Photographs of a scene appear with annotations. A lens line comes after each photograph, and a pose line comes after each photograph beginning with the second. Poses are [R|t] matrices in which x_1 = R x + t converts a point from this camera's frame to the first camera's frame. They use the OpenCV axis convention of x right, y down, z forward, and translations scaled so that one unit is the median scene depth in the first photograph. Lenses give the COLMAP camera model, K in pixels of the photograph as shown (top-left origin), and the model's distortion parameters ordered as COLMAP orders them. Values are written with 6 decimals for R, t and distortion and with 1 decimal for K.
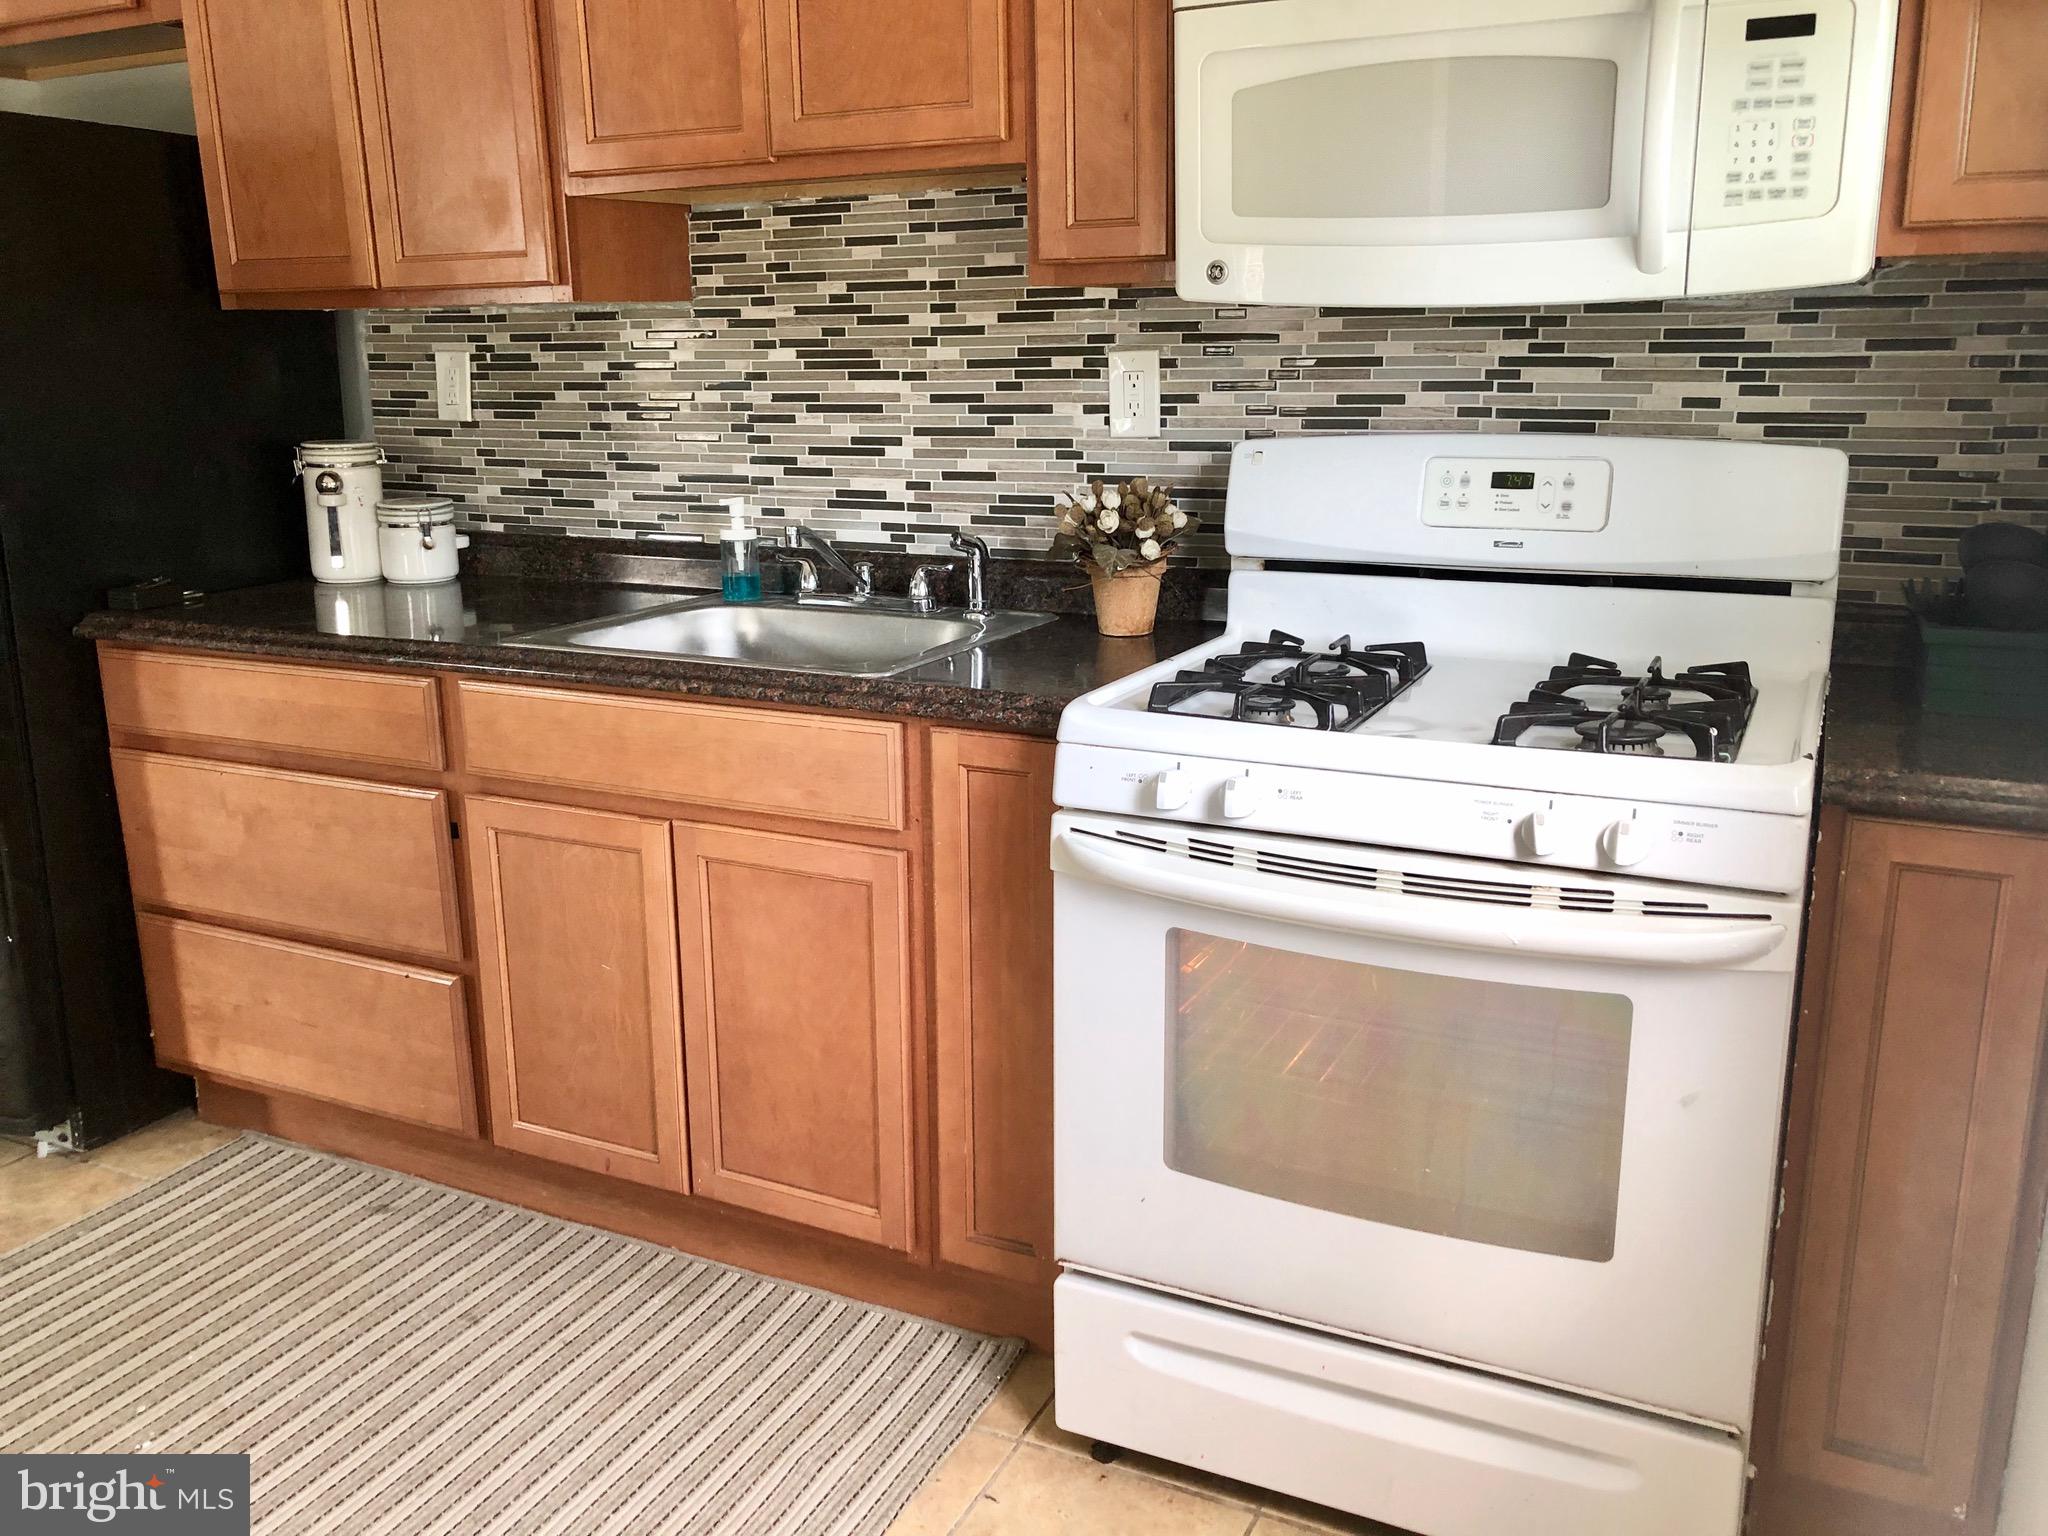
lens RADIAL K [[1682.4, 0, 1017.4], [0, 1682.4, 757.0], [0, 0, 1]] dist [0.028936, -0.031484]
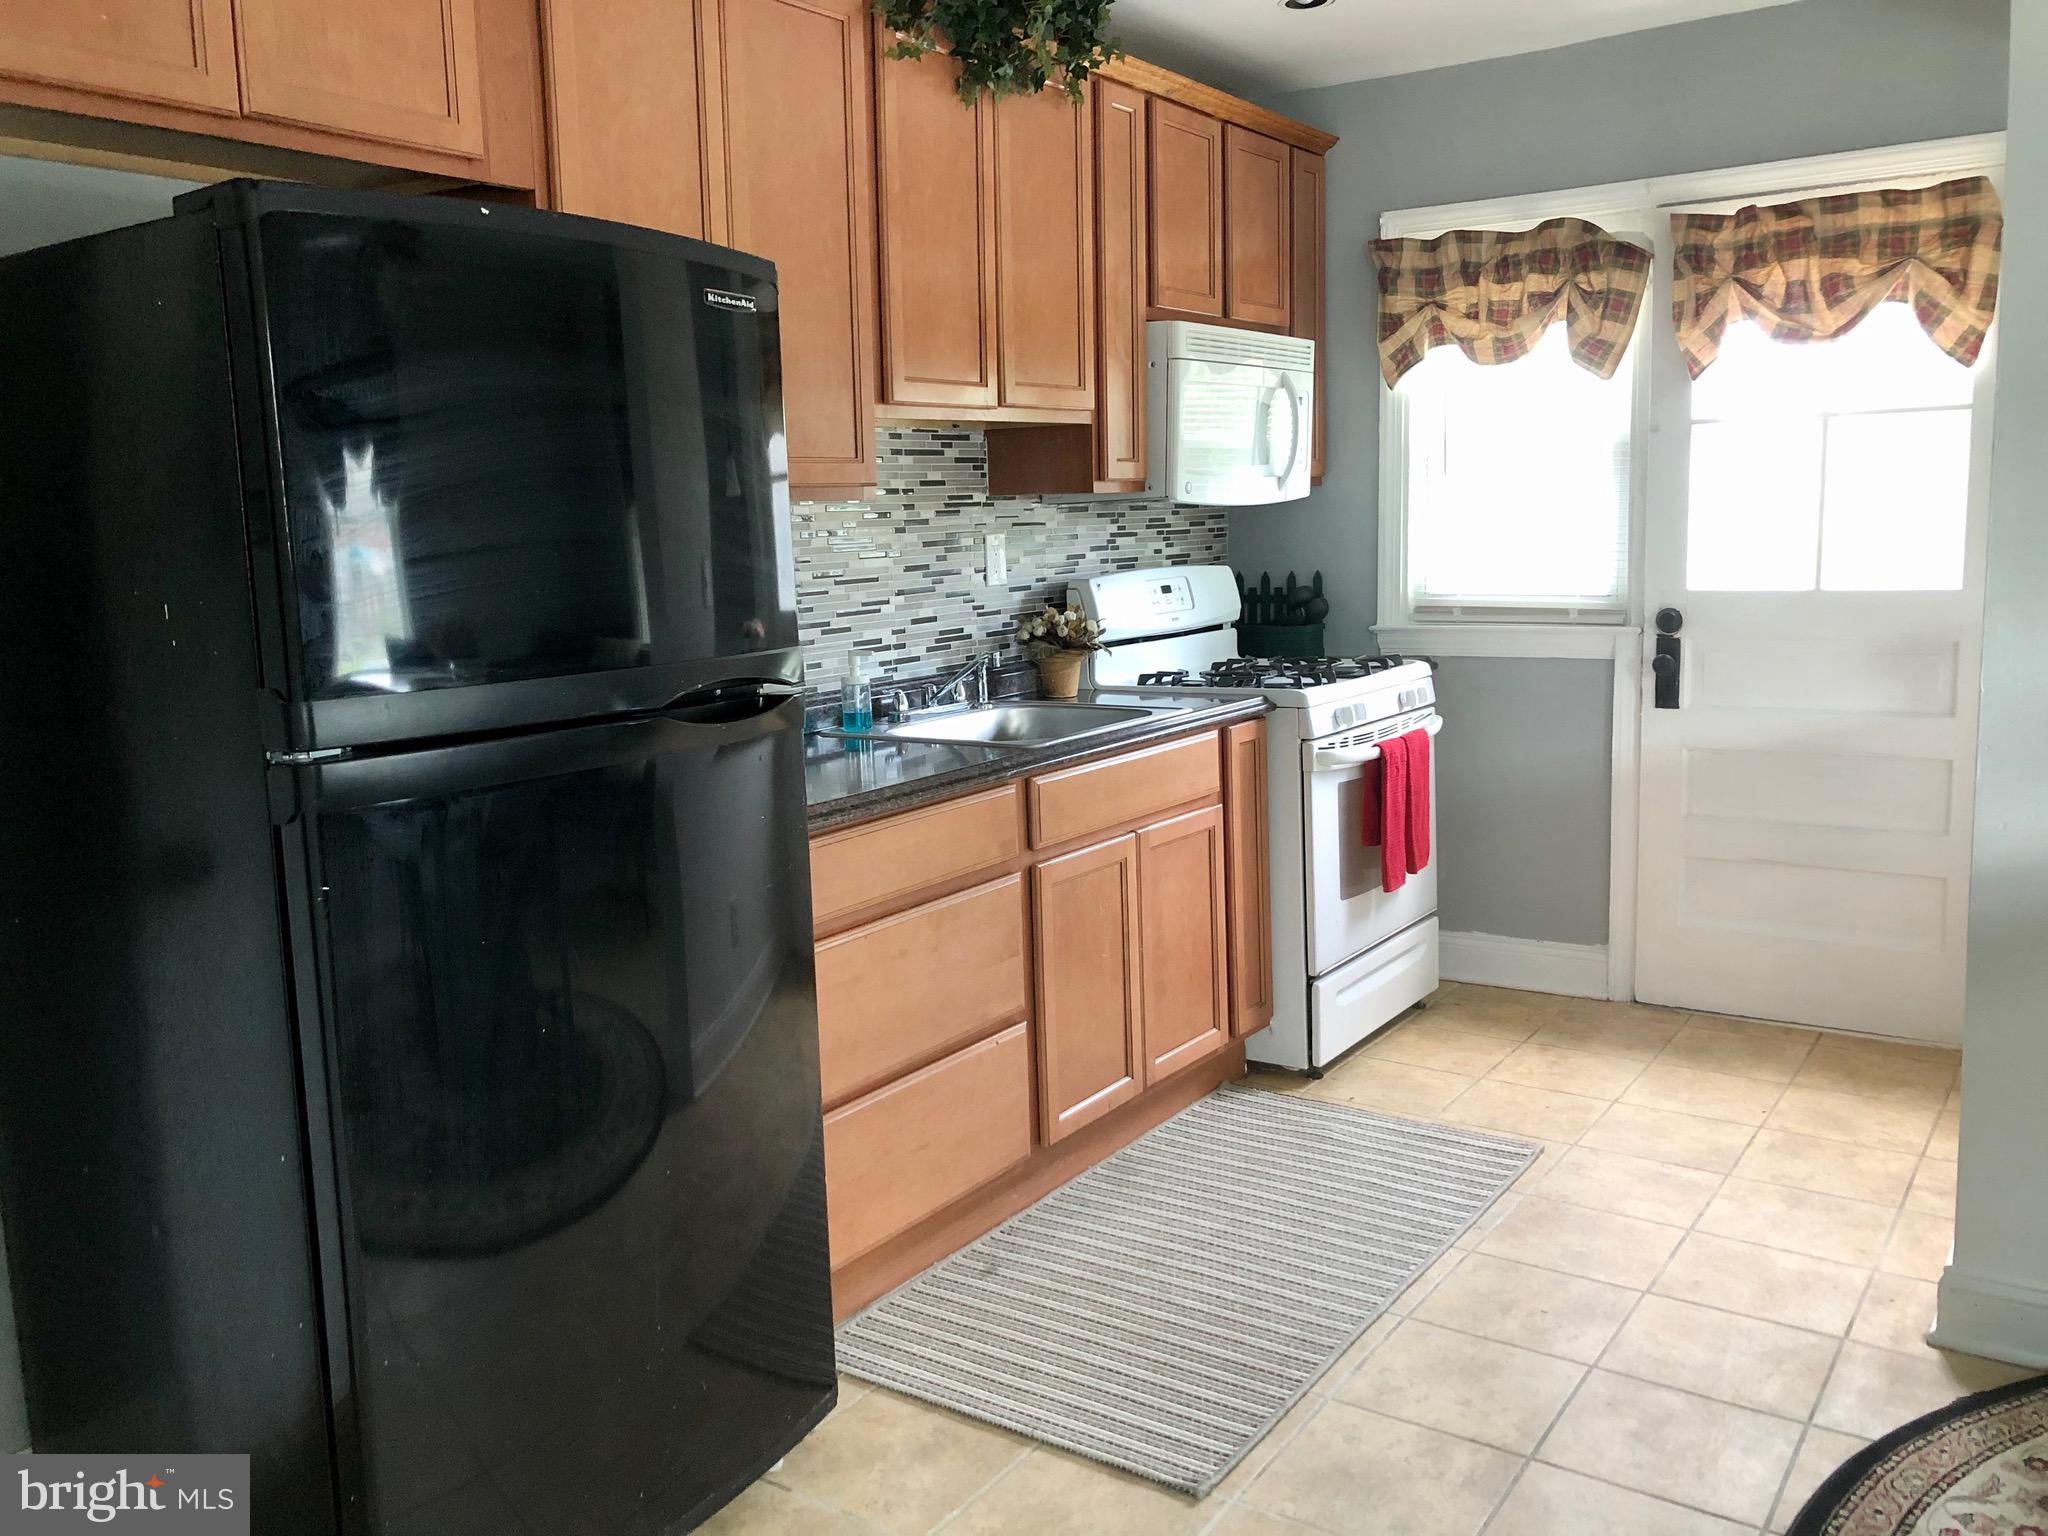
lens RADIAL K [[1682.4, 0, 1021.5], [0, 1682.4, 767.8], [0, 0, 1]] dist [0.028936, -0.031484]
pose [[0.141216, -0.140648, 0.979937, -1.488967], [0.265429, 0.958994, 0.099392, -0.171514], [-0.953732, 0.246068, 0.172758, 0.720736]]
